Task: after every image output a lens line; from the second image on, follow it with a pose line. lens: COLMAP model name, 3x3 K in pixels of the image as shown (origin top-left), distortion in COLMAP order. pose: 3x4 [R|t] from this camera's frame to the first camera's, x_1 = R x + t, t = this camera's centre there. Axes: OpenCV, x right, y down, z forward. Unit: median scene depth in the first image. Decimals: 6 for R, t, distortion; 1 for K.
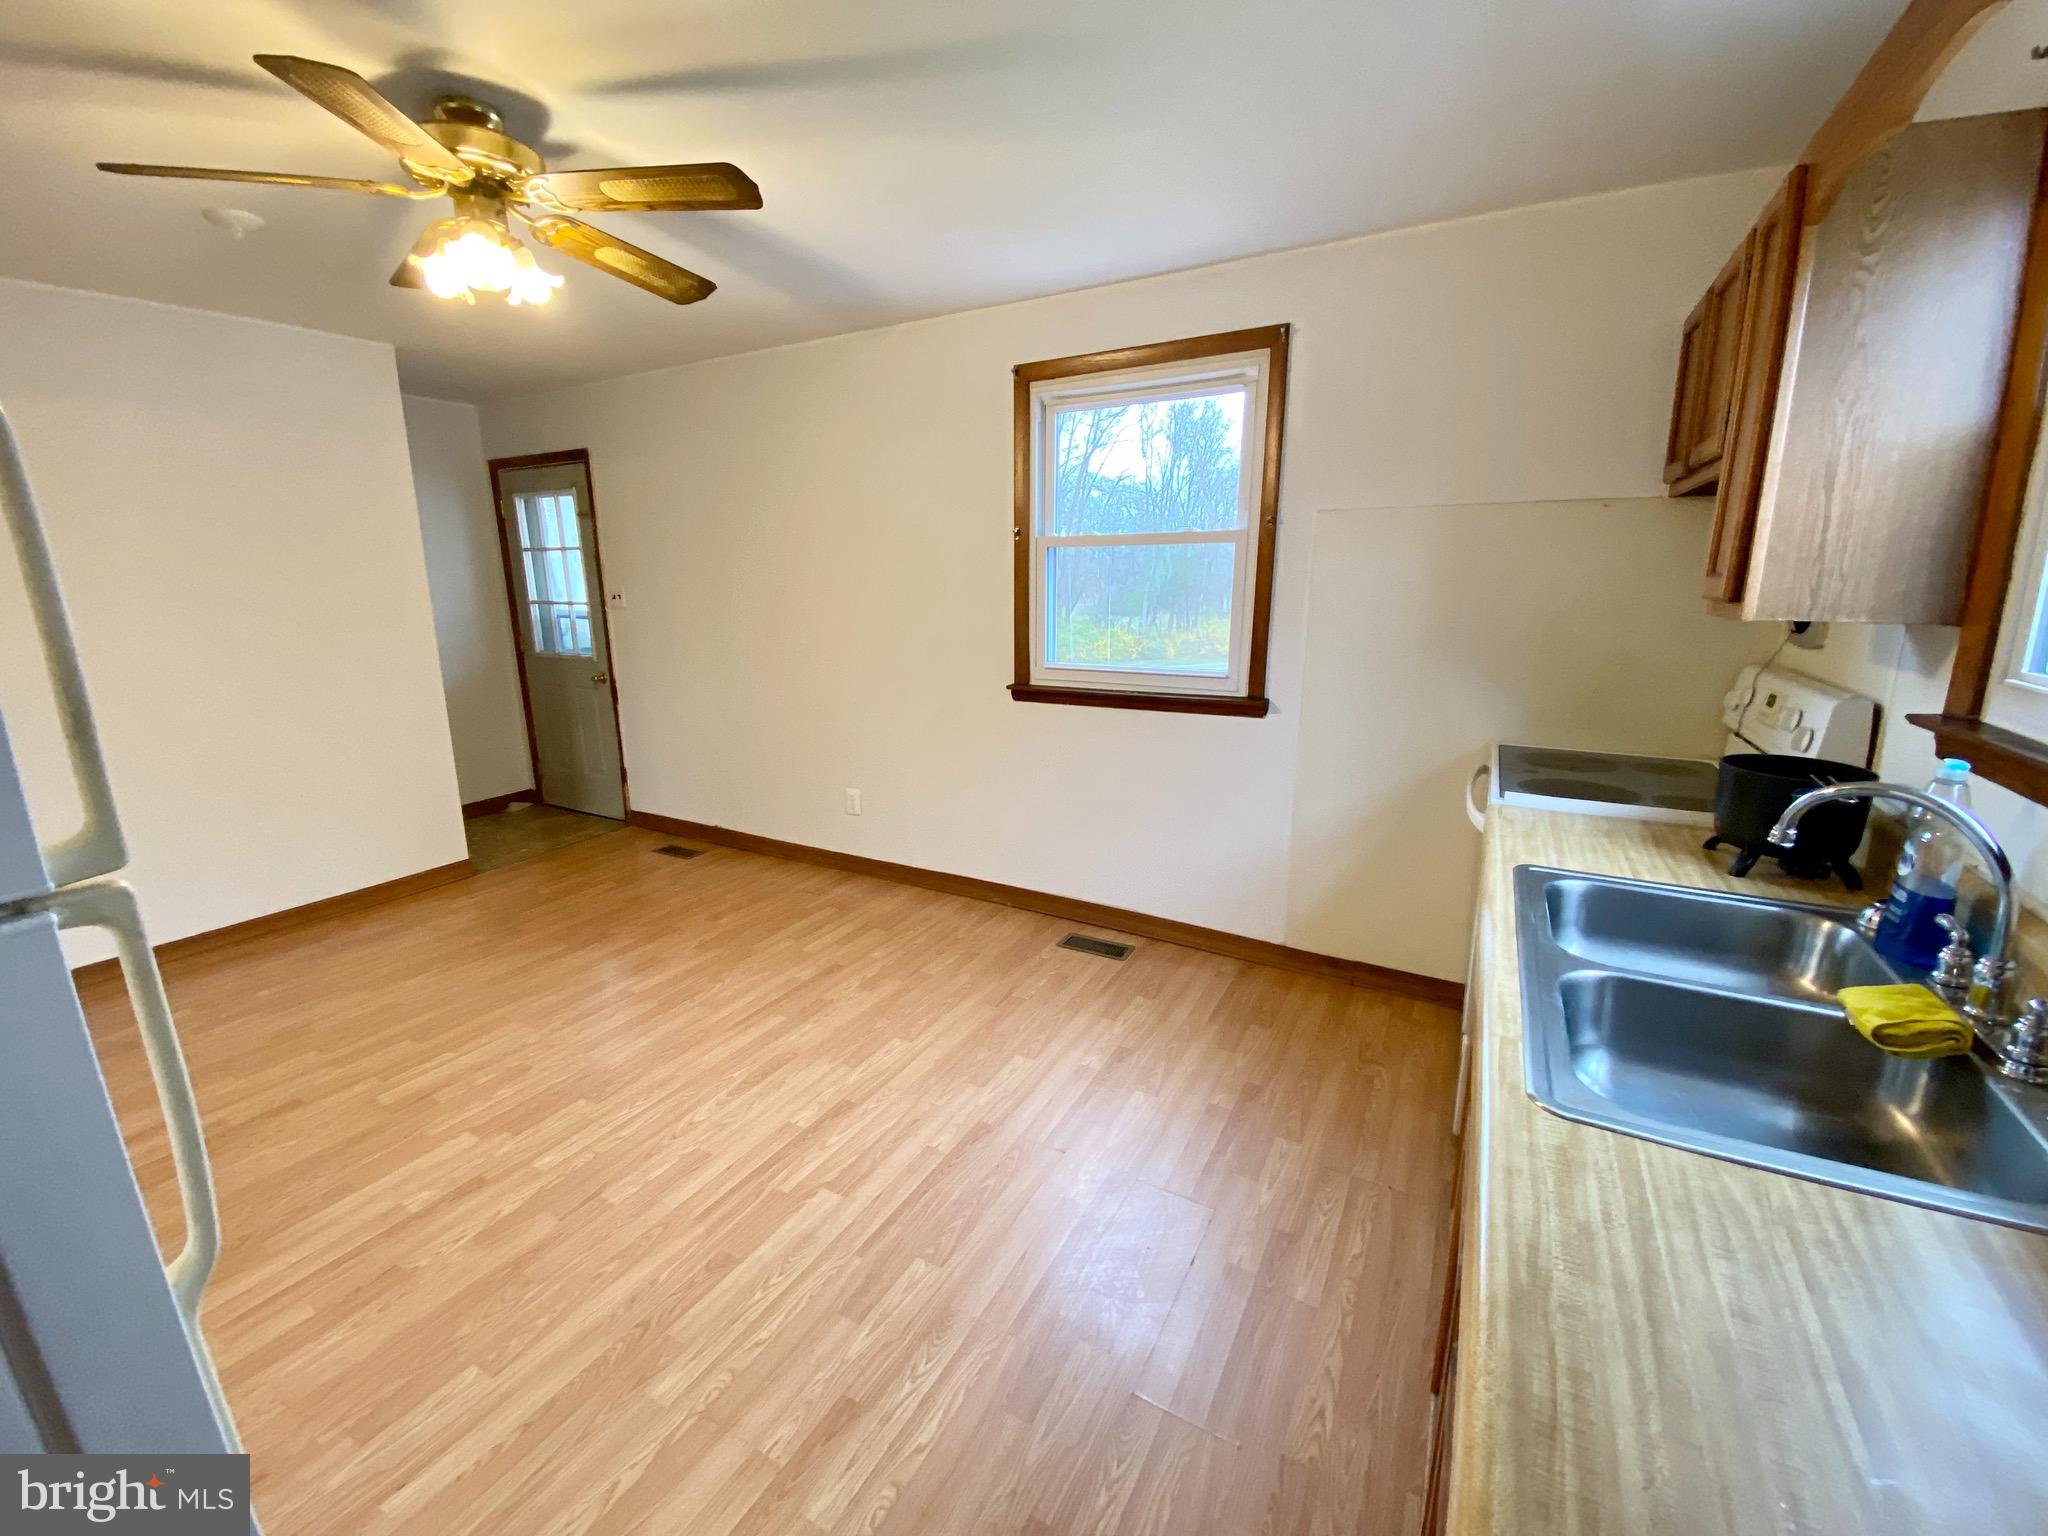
lens RADIAL K [[823.6, 0, 1013.0], [0, 823.6, 755.6], [0, 0, 1]] dist [0.039098, -0.037948]
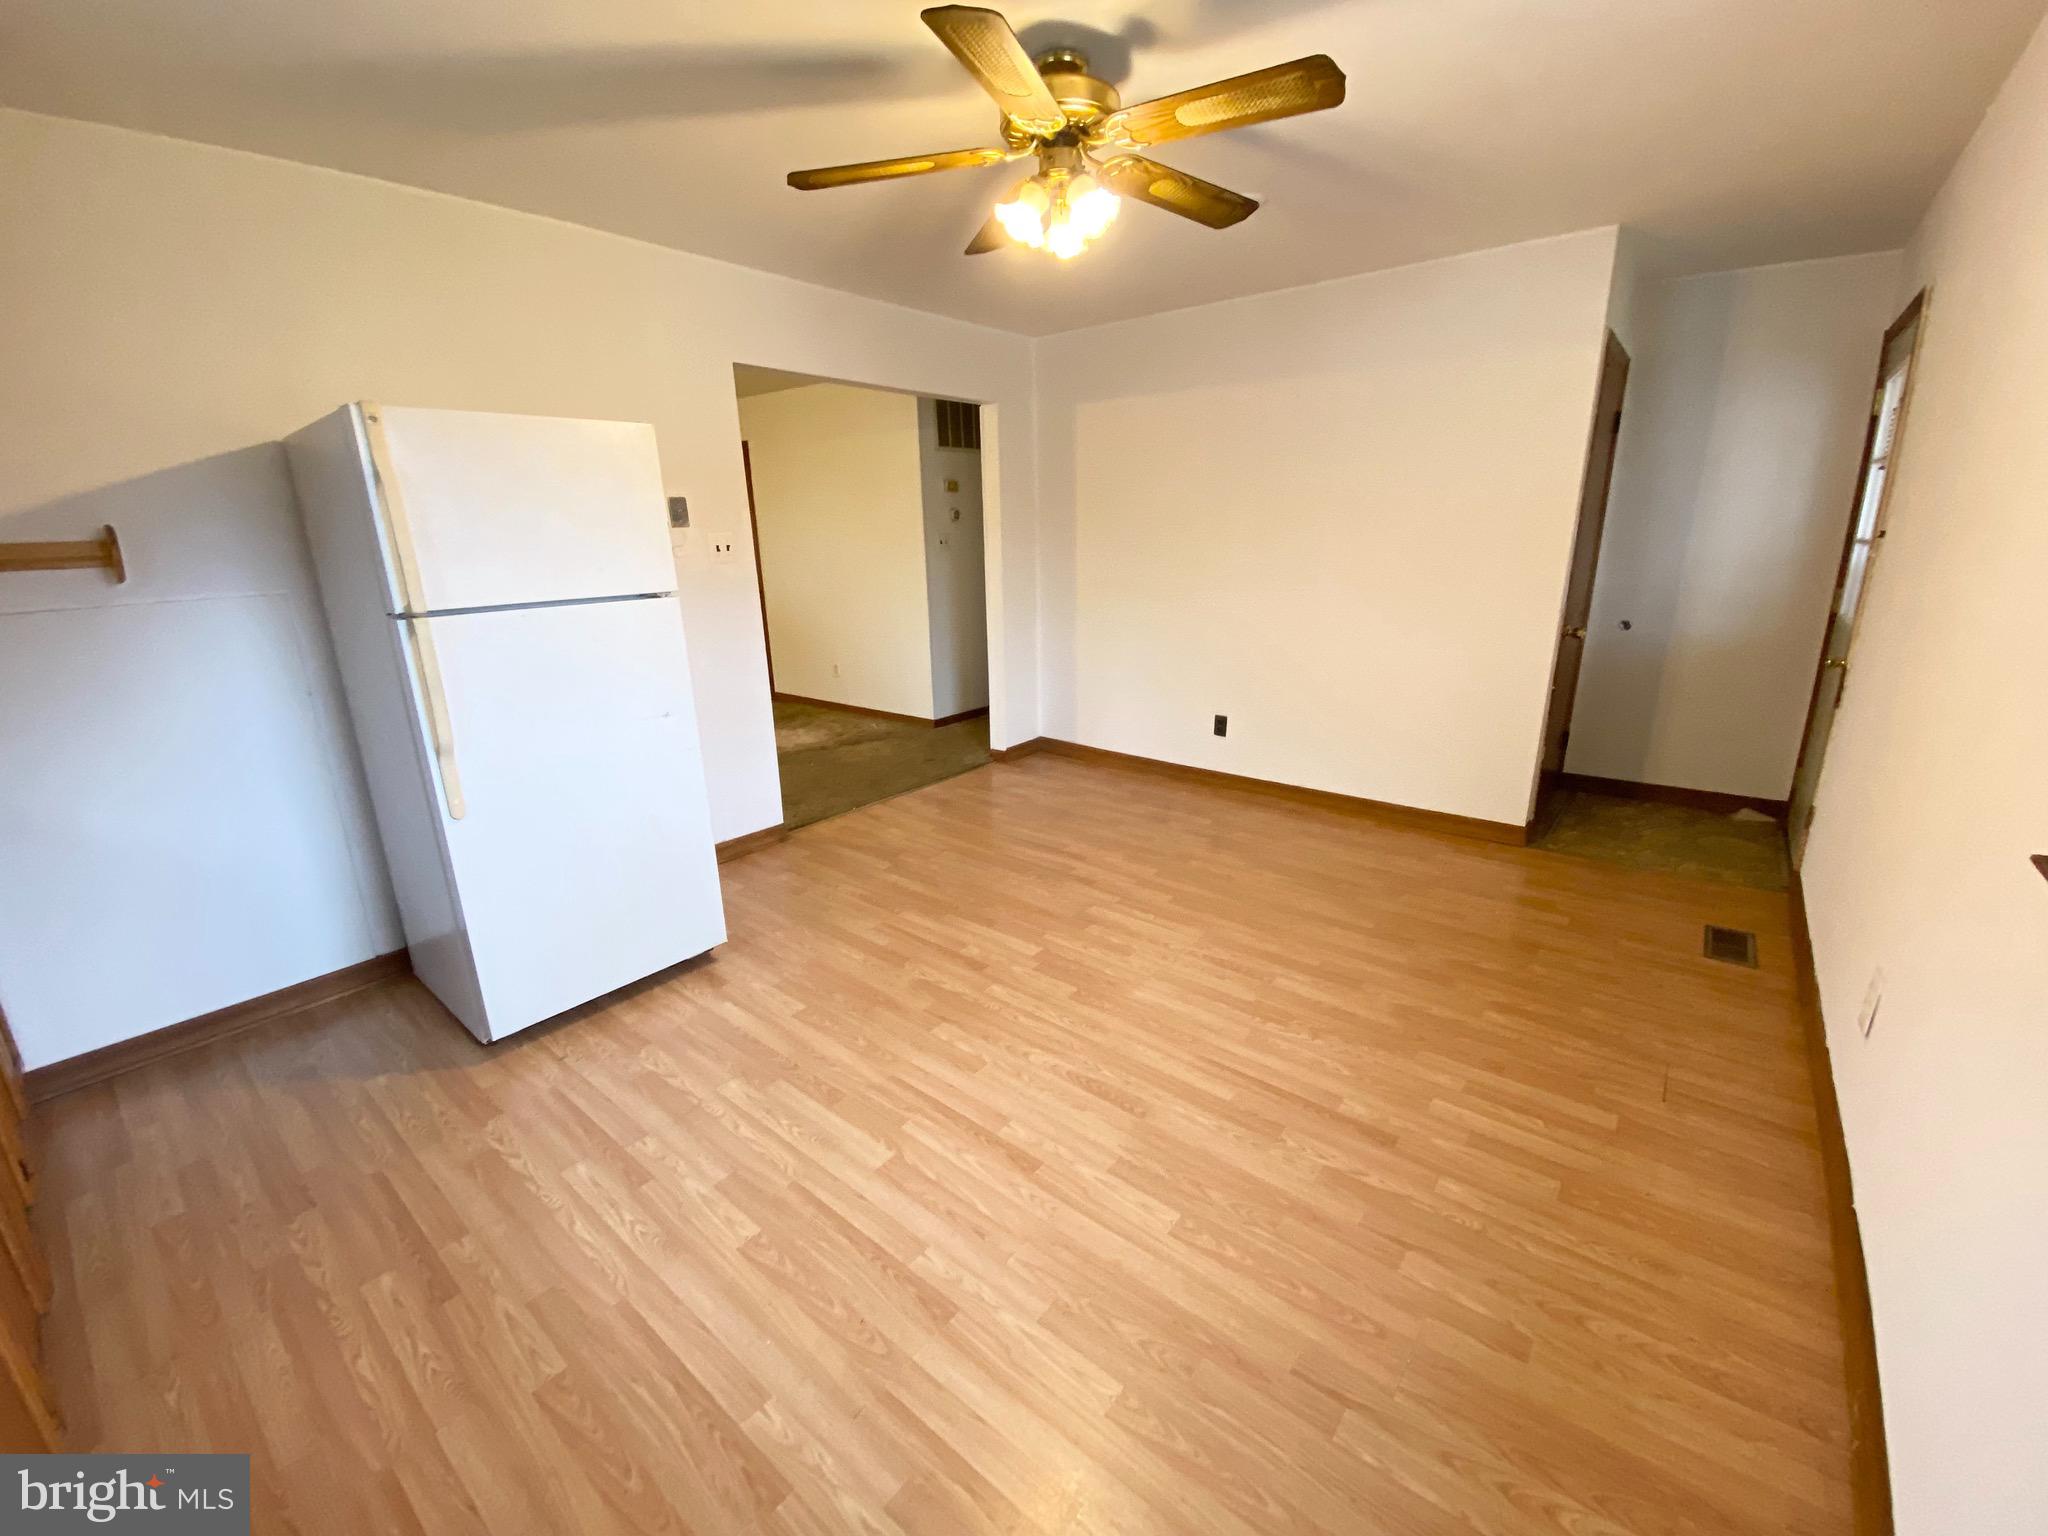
lens RADIAL K [[823.6, 0, 1013.0], [0, 823.6, 755.6], [0, 0, 1]] dist [0.039098, -0.037948]
pose [[-0.170769, 0.270846, -0.947354, 0.389670], [-0.191072, 0.934123, 0.301506, -0.165546], [0.966607, 0.232500, -0.107768, 0.820164]]
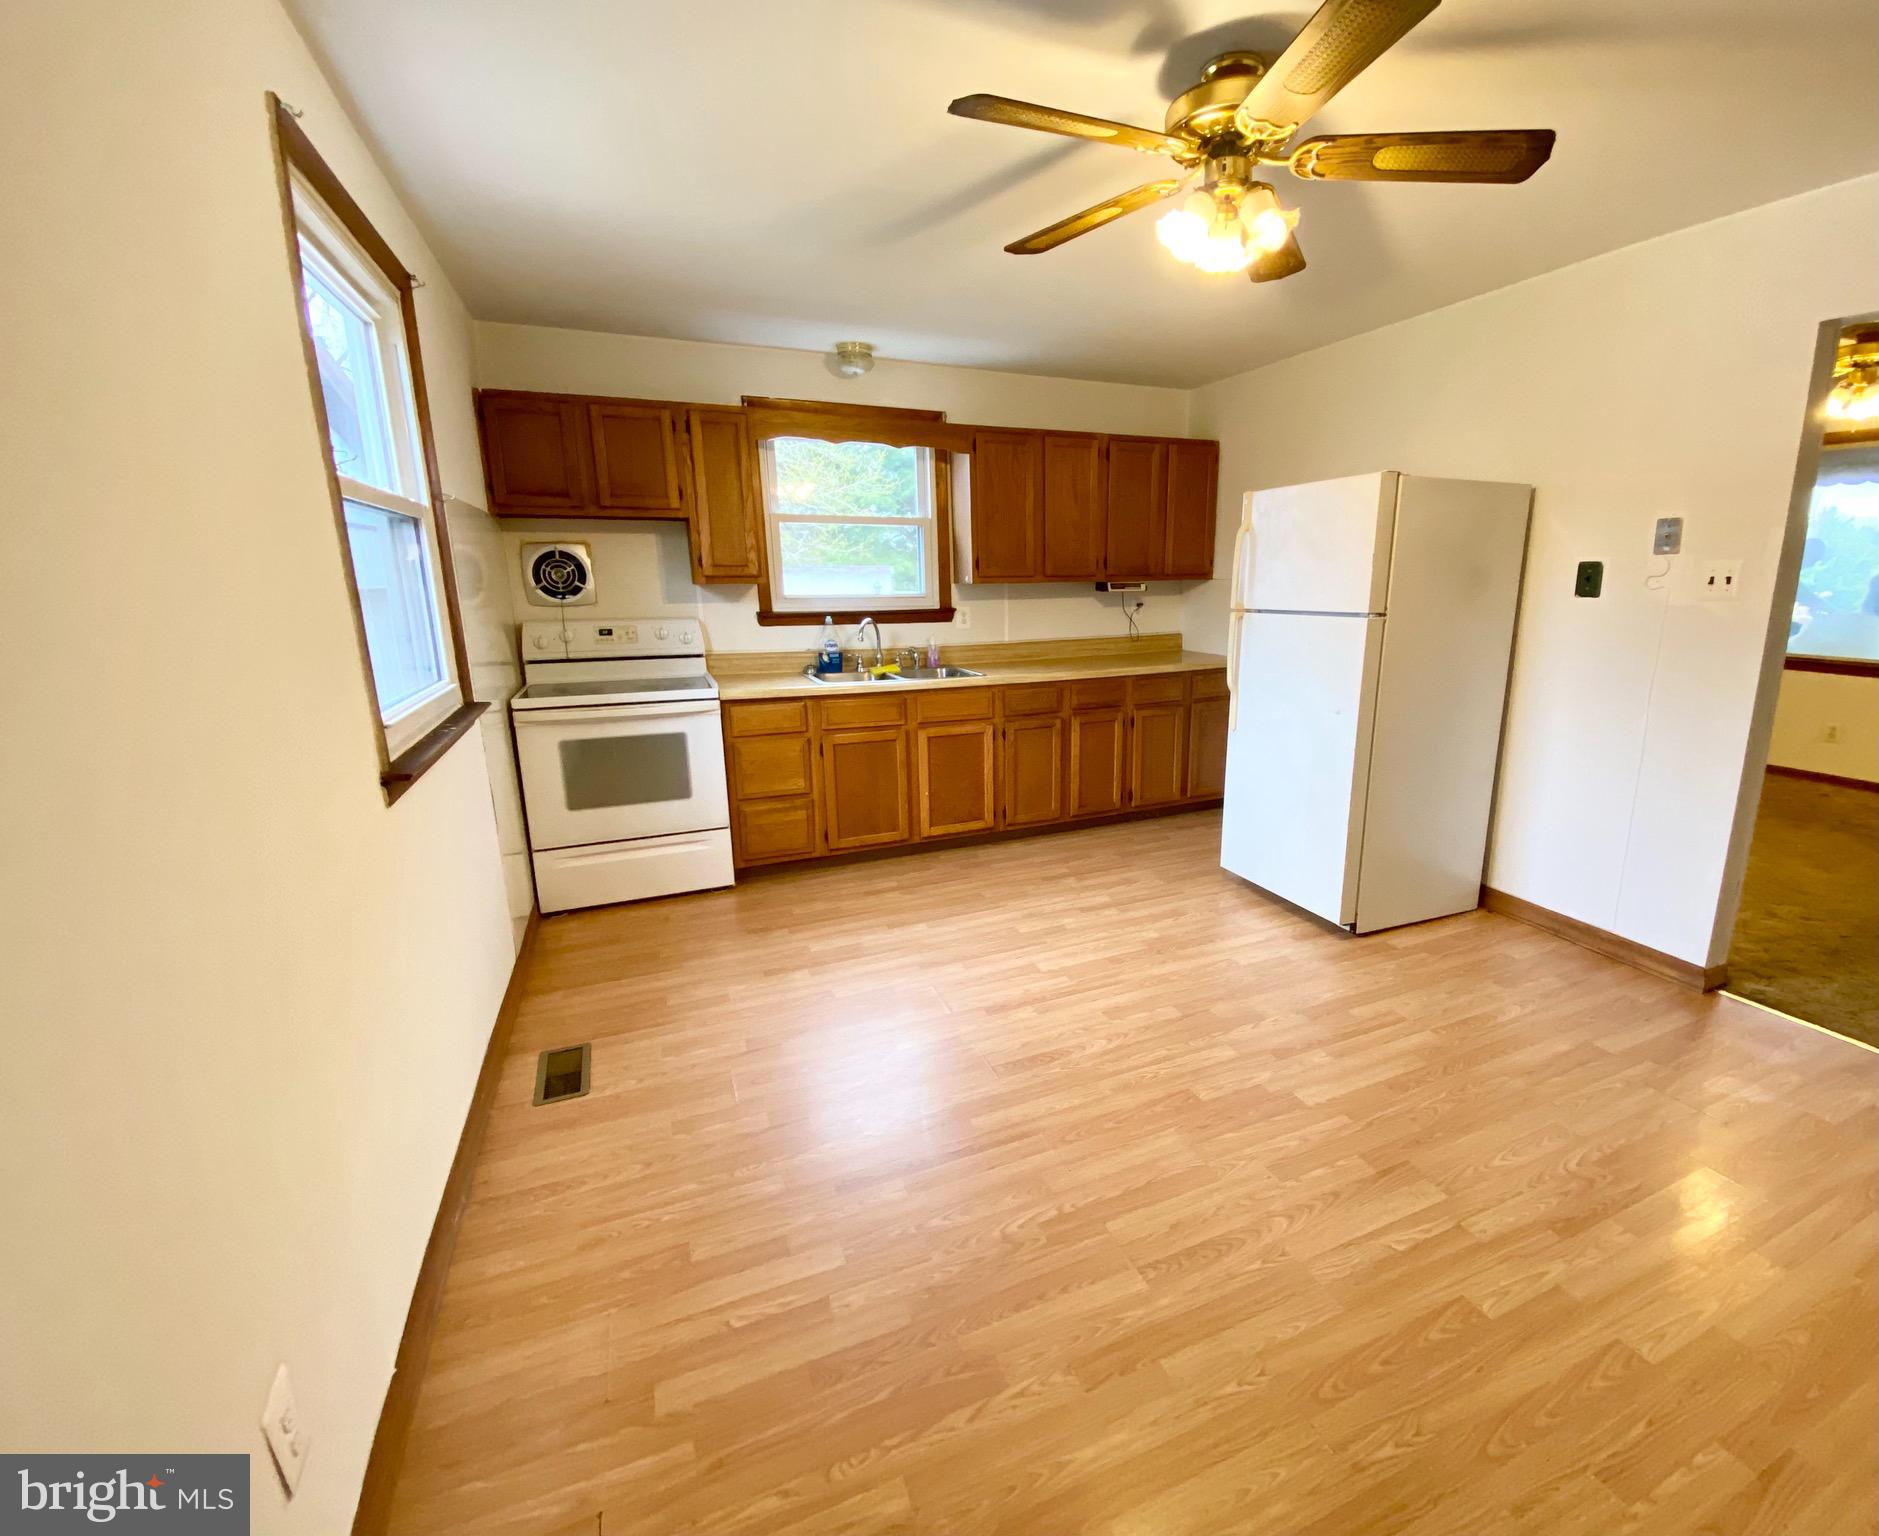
lens RADIAL K [[819.9, 0, 1023.1], [0, 819.9, 755.8], [0, 0, 1]] dist [0.036895, -0.000337]
pose [[-0.814390, -0.116802, 0.568441, -0.718859], [0.137424, 0.912858, 0.384455, -0.291683], [-0.563811, 0.391214, -0.727371, 1.408346]]
